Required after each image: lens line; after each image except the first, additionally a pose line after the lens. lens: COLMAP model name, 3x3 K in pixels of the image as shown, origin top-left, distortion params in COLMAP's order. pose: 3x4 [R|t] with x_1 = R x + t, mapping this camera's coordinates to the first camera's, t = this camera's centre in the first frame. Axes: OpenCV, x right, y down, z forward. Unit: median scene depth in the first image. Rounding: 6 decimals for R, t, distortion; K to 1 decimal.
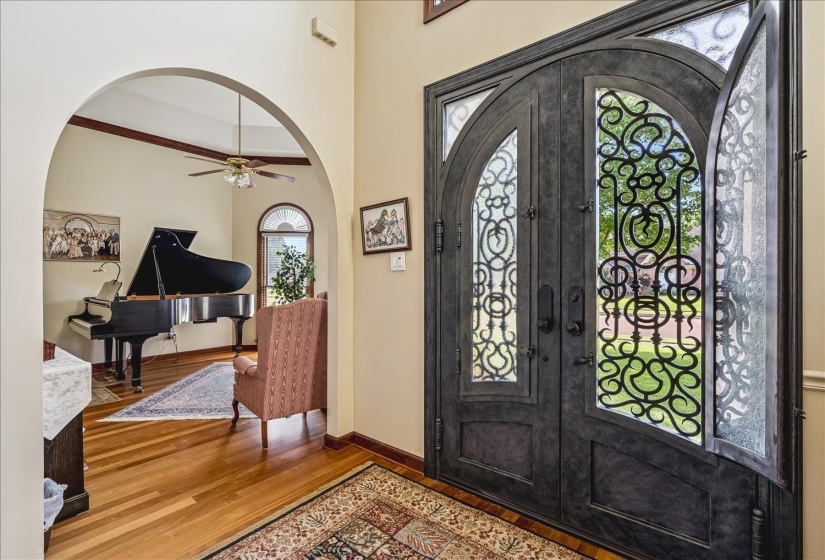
lens RADIAL K [[376.2, 0, 408.8], [0, 376.2, 279.0], [0, 0, 1]] dist [-0.002687, 0.000122]
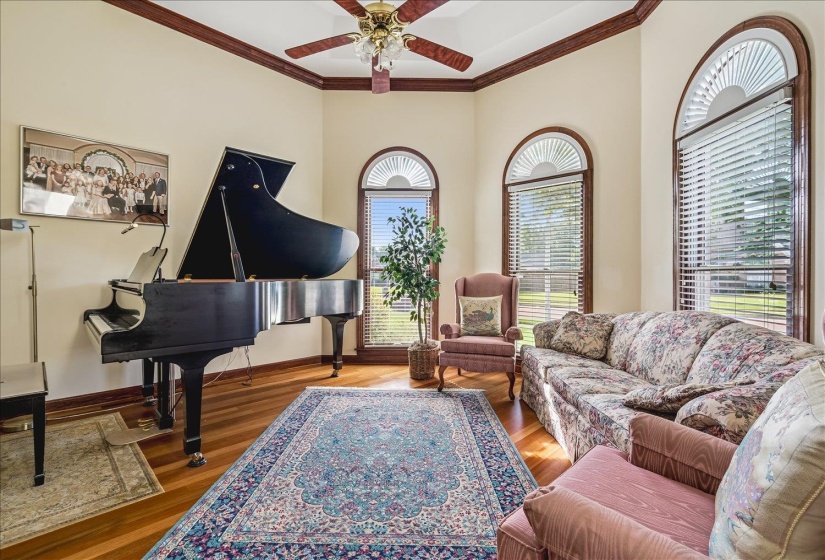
lens RADIAL K [[376.2, 0, 410.0], [0, 376.2, 274.5], [0, 0, 1]] dist [-0.002687, 0.000122]
pose [[0.995327, 0.004410, -0.096458, -0.317737], [-0.004381, 0.999990, 0.000521, 0.036680], [0.096459, -0.000096, 0.995337, 0.431777]]
